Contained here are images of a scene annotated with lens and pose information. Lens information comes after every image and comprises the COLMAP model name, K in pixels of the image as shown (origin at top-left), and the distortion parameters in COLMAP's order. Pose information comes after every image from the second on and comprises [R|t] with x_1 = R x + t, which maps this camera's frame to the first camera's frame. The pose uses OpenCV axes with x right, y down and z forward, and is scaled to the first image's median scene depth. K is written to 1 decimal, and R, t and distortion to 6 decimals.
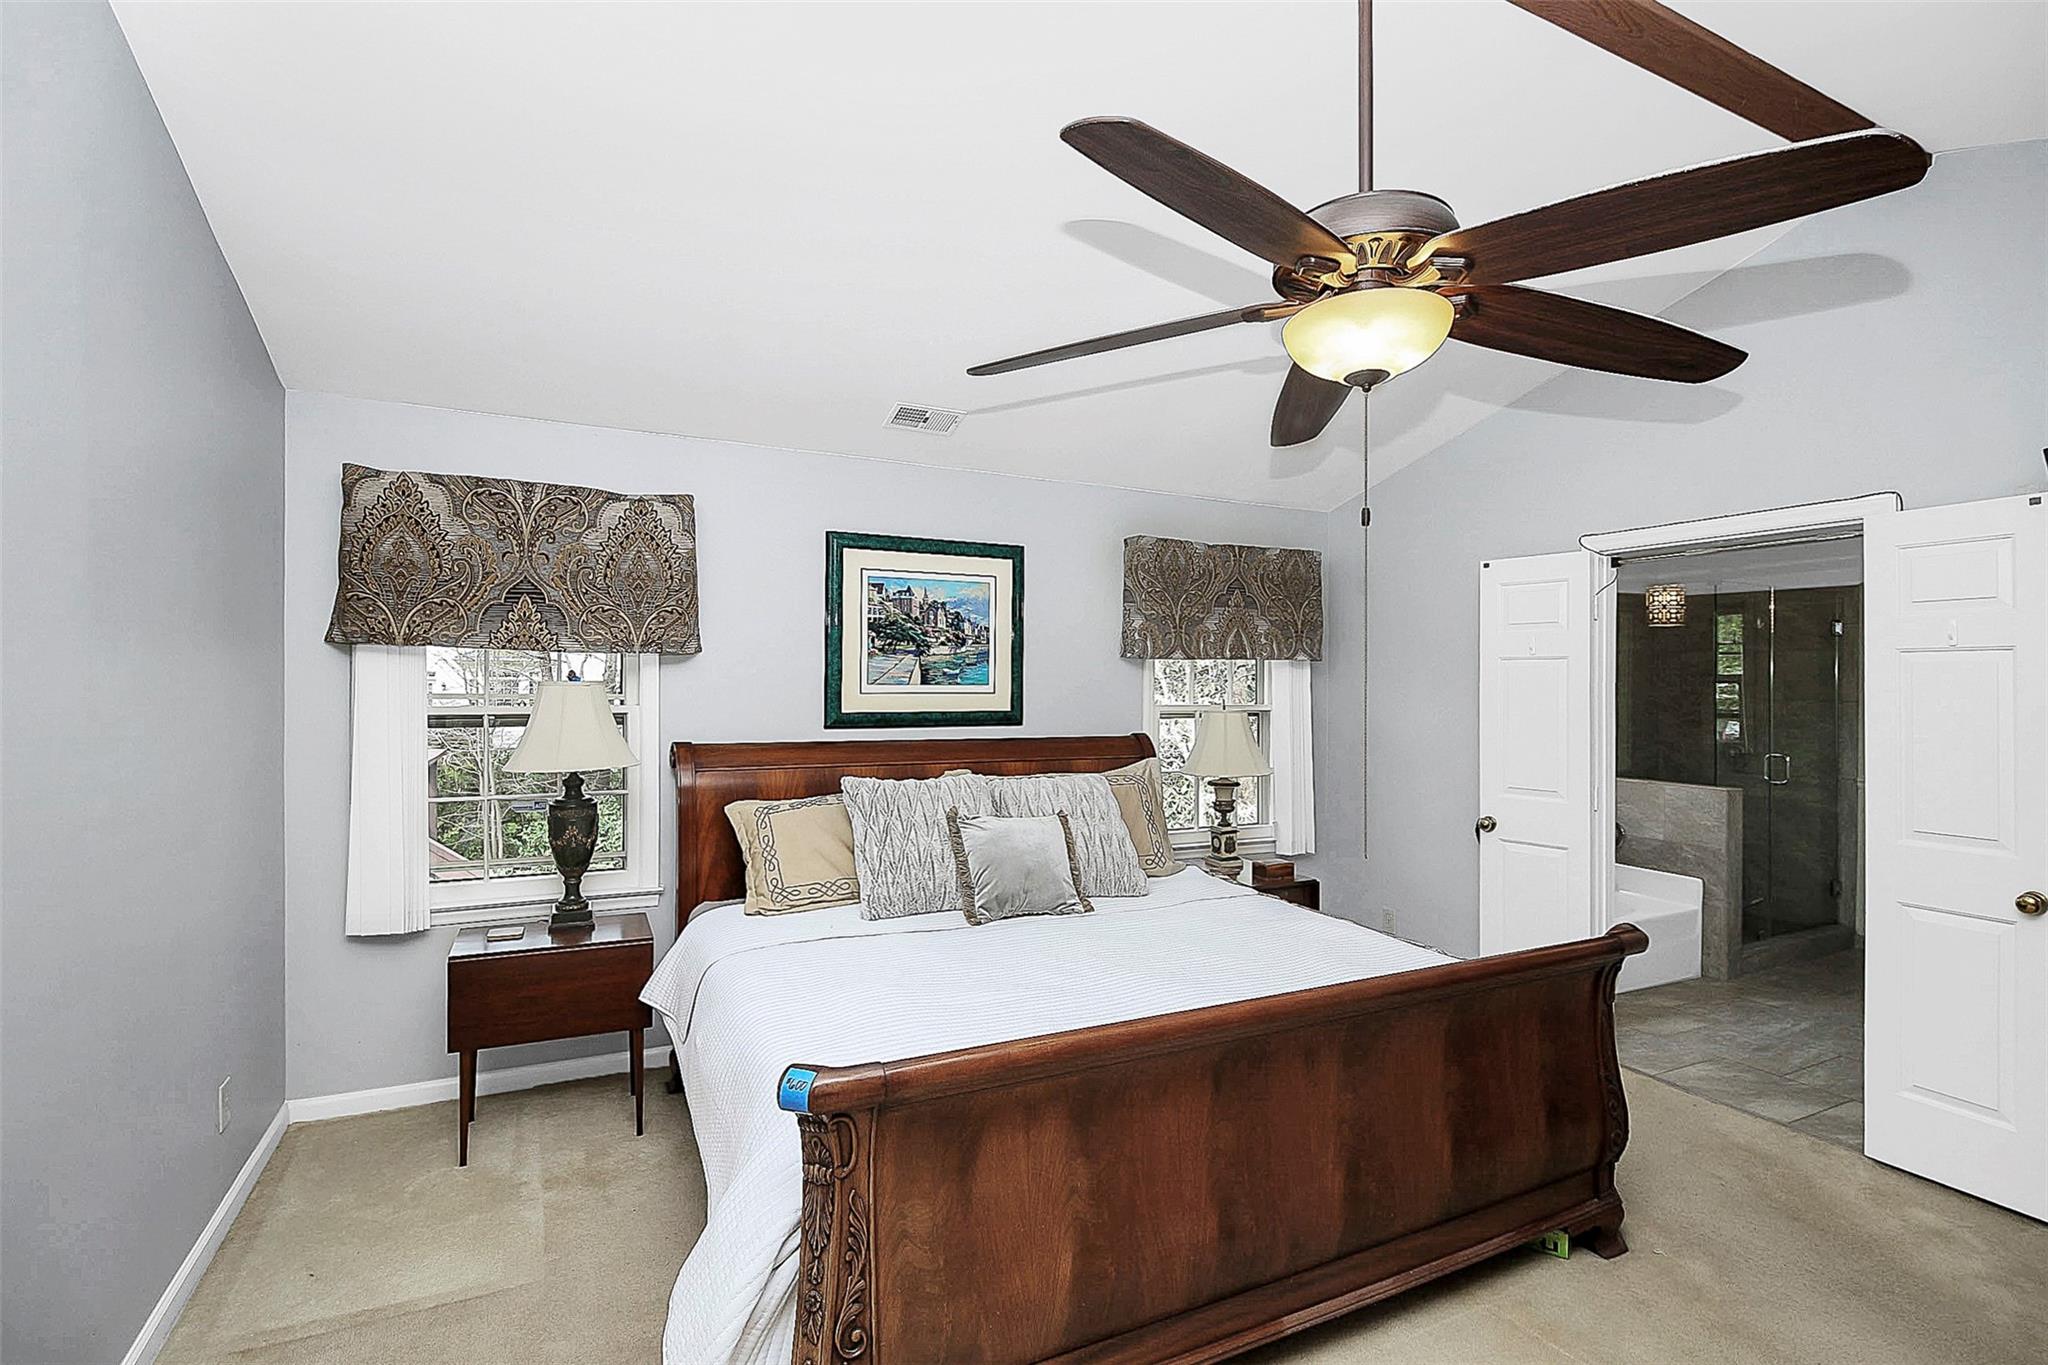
lens RADIAL K [[959.7, 0, 1025.3], [0, 959.7, 656.3], [0, 0, 1]] dist [0.000442, -0.012973]
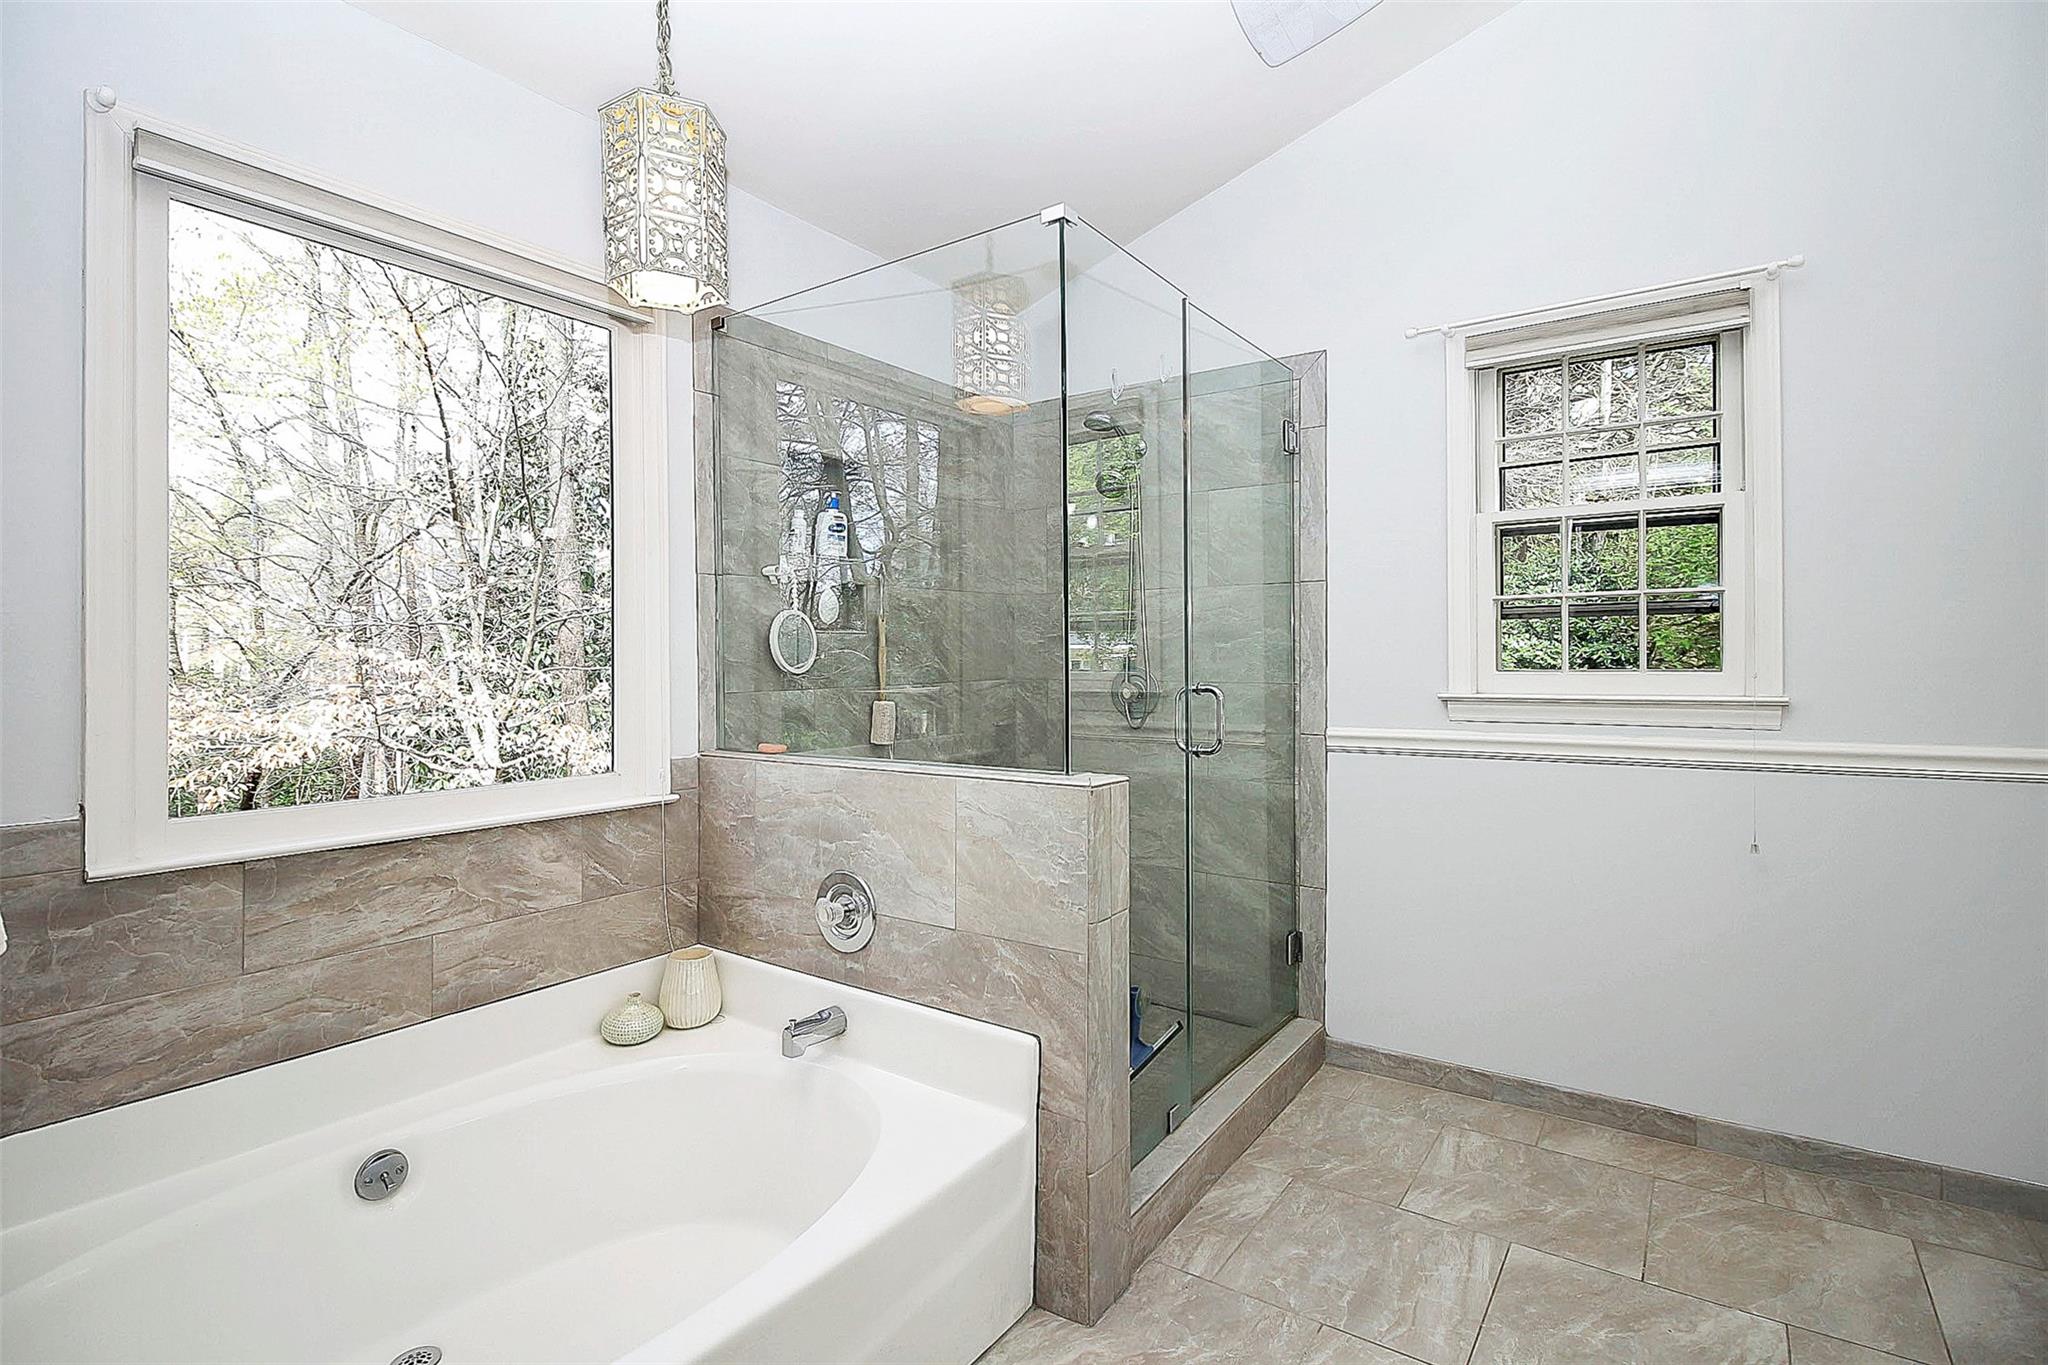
lens RADIAL K [[959.7, 0, 1025.3], [0, 959.7, 656.3], [0, 0, 1]] dist [0.000442, -0.012973]
pose [[0.877888, -0.014525, 0.478645, 0.518402], [0.004293, 0.999738, 0.022465, 0.079400], [-0.478846, -0.017667, 0.877721, 0.667033]]
